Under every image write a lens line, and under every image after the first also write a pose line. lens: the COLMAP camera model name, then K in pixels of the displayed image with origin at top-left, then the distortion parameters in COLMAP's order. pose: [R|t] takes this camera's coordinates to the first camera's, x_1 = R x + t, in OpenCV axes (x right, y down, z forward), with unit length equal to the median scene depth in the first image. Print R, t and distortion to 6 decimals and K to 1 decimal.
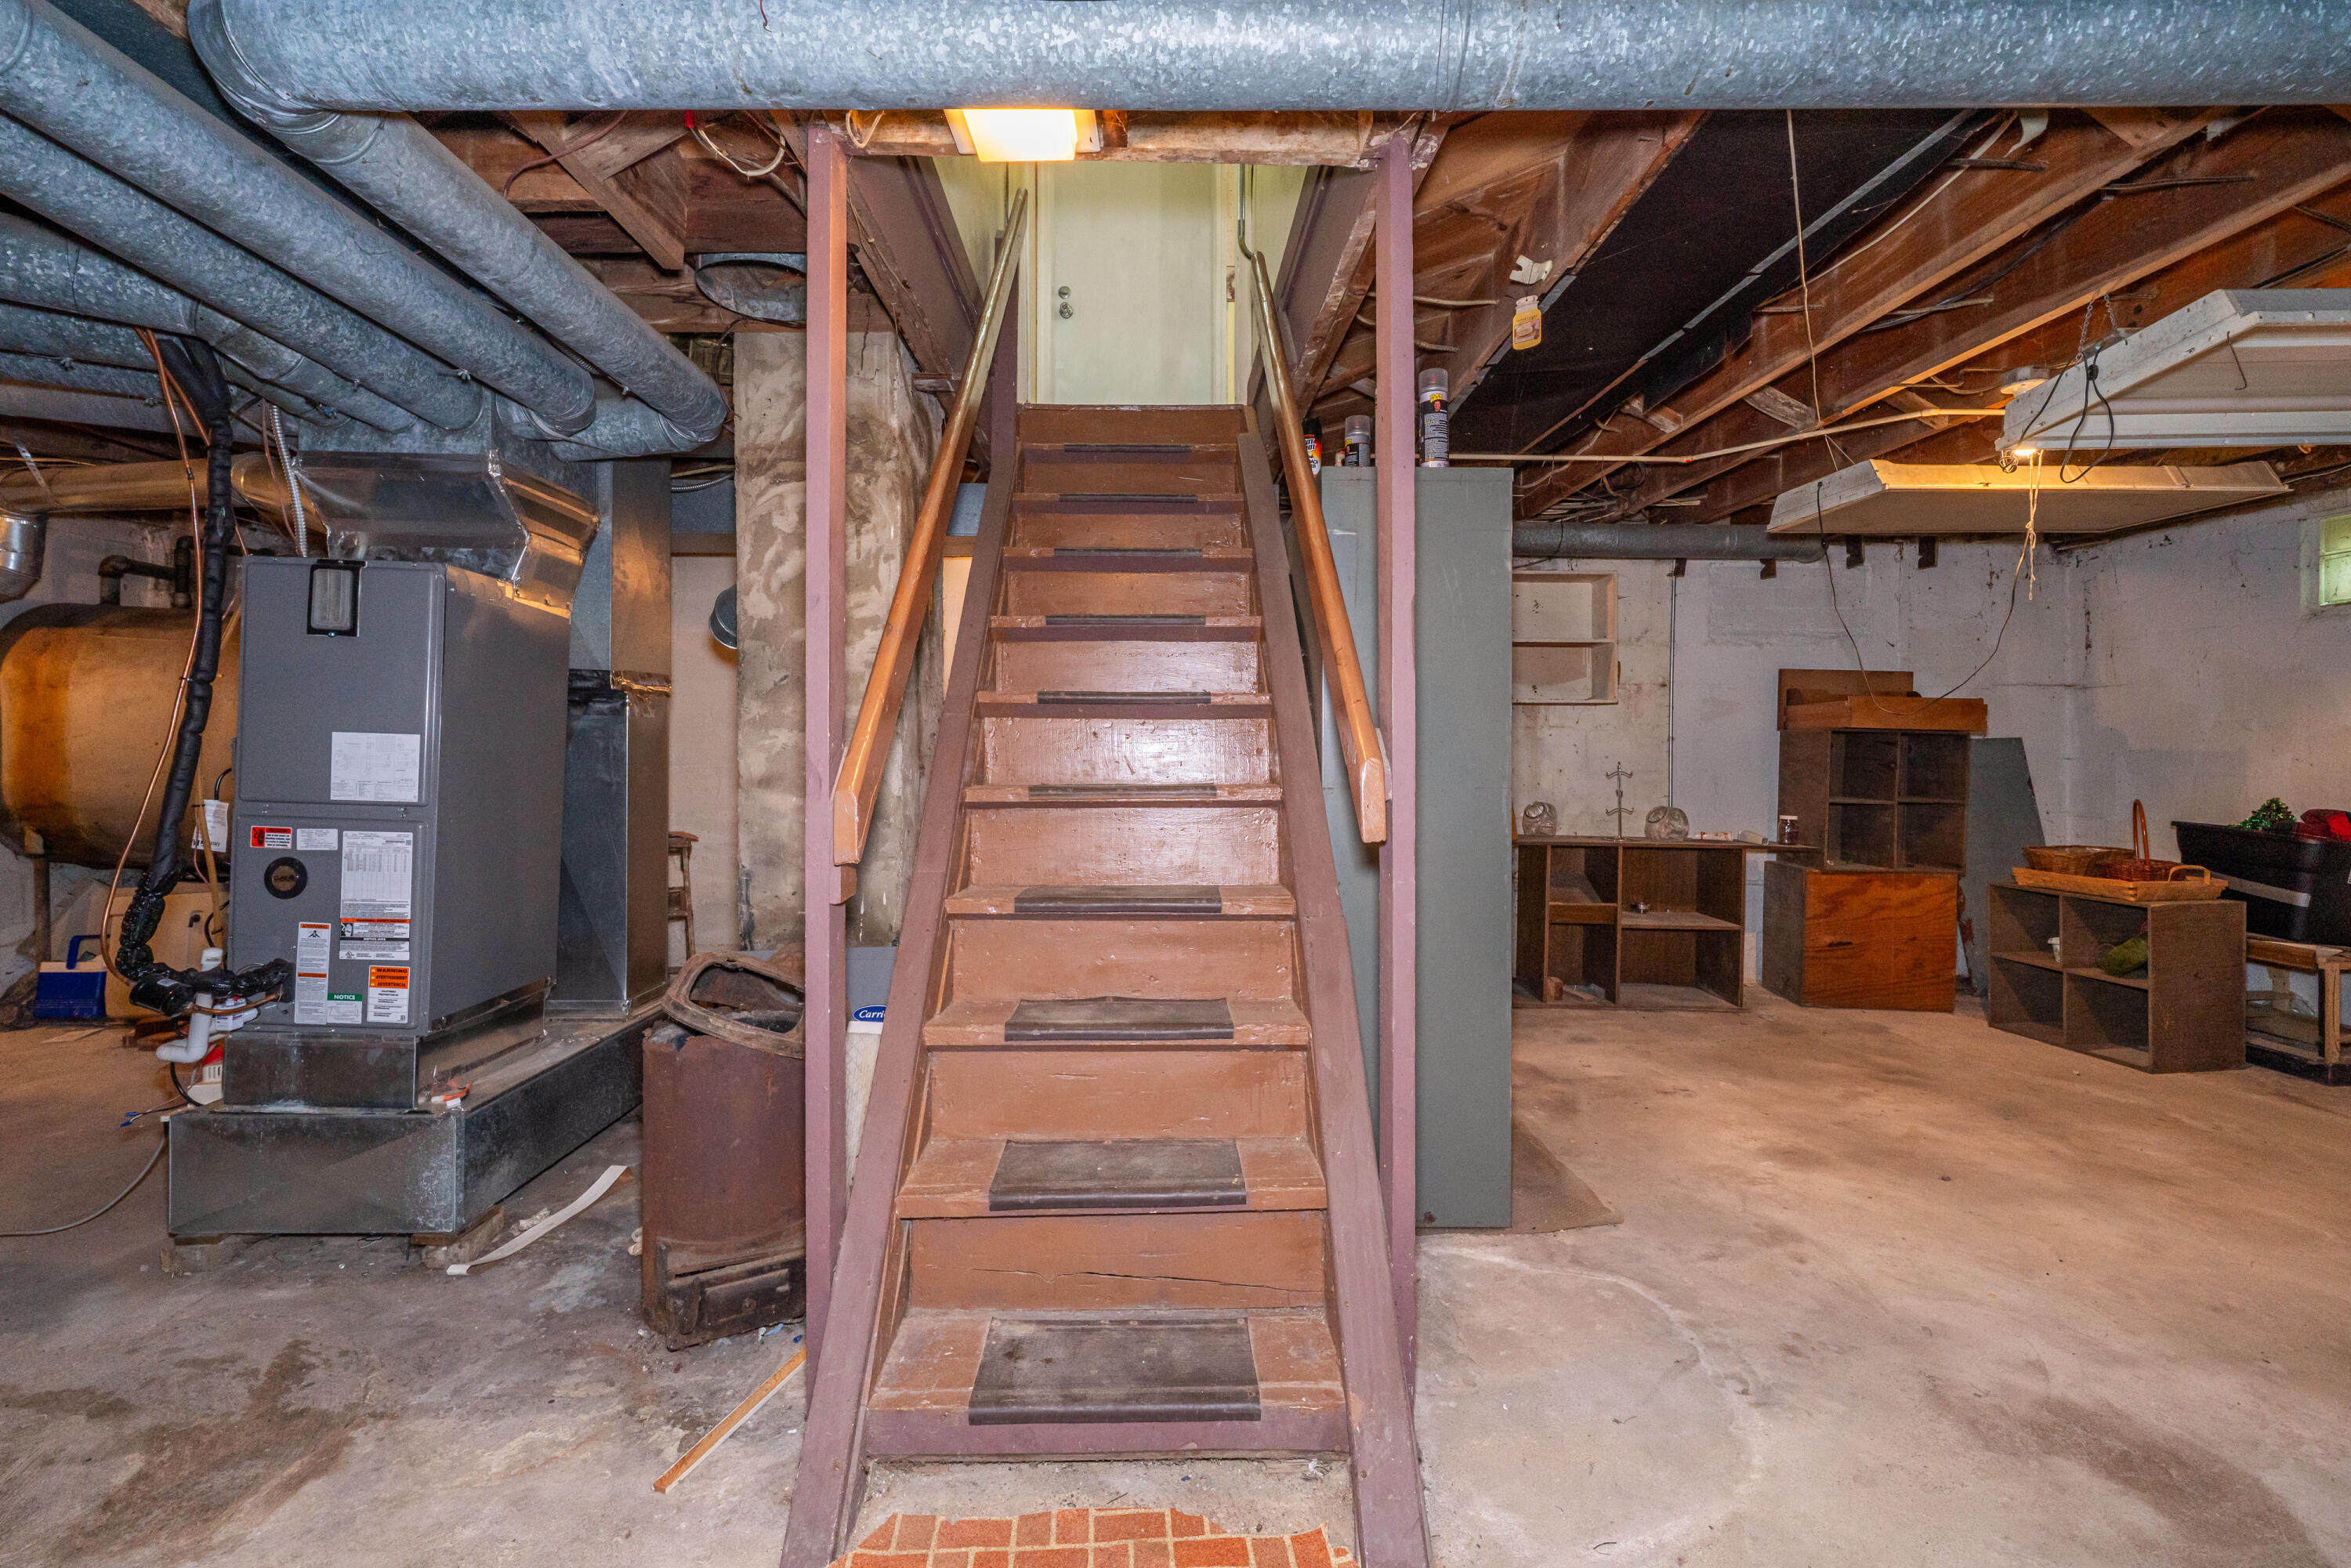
lens RADIAL K [[1004.1, 0, 1174.0], [0, 1004.1, 754.4], [0, 0, 1]] dist [-0.002921, 0.000587]
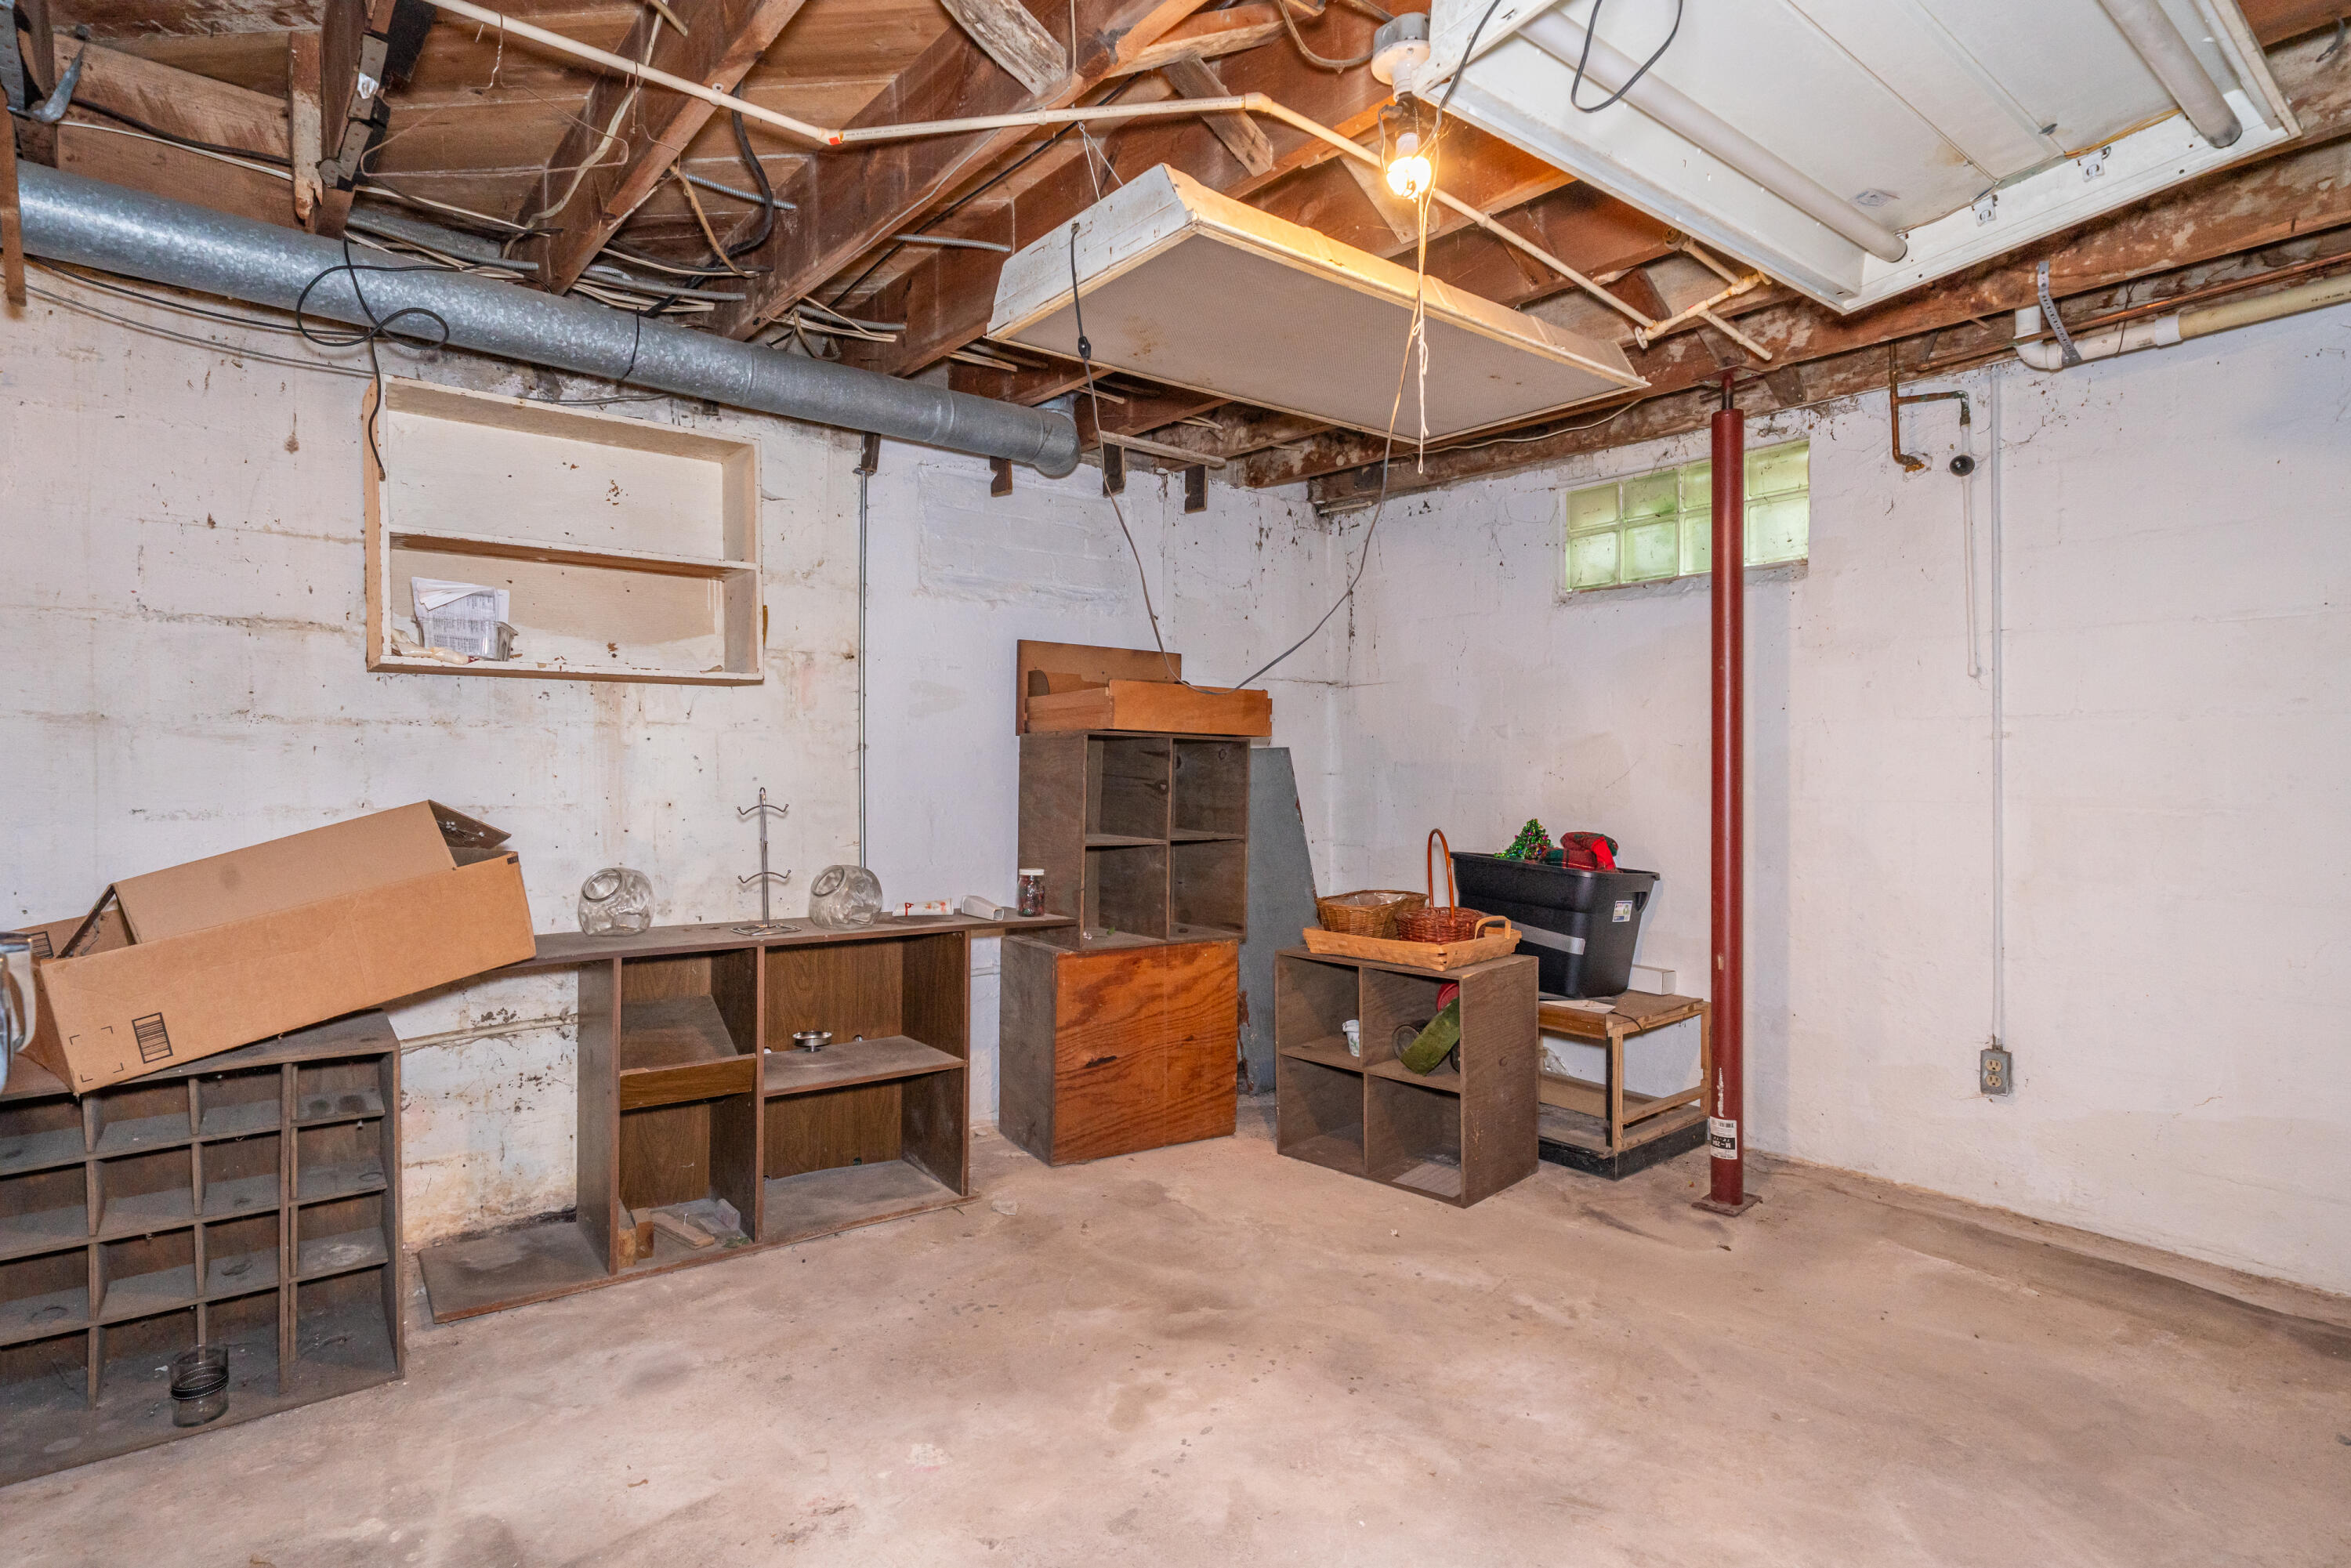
lens RADIAL K [[1230.3, 0, 1176.5], [0, 1230.3, 776.5], [0, 0, 1]] dist [-0.002609, -0.001014]
pose [[0.788998, -0.010464, 0.614307, 0.213463], [0.008283, 0.999945, 0.006395, -0.000896], [-0.614340, 0.000043, 0.789041, 0.339603]]
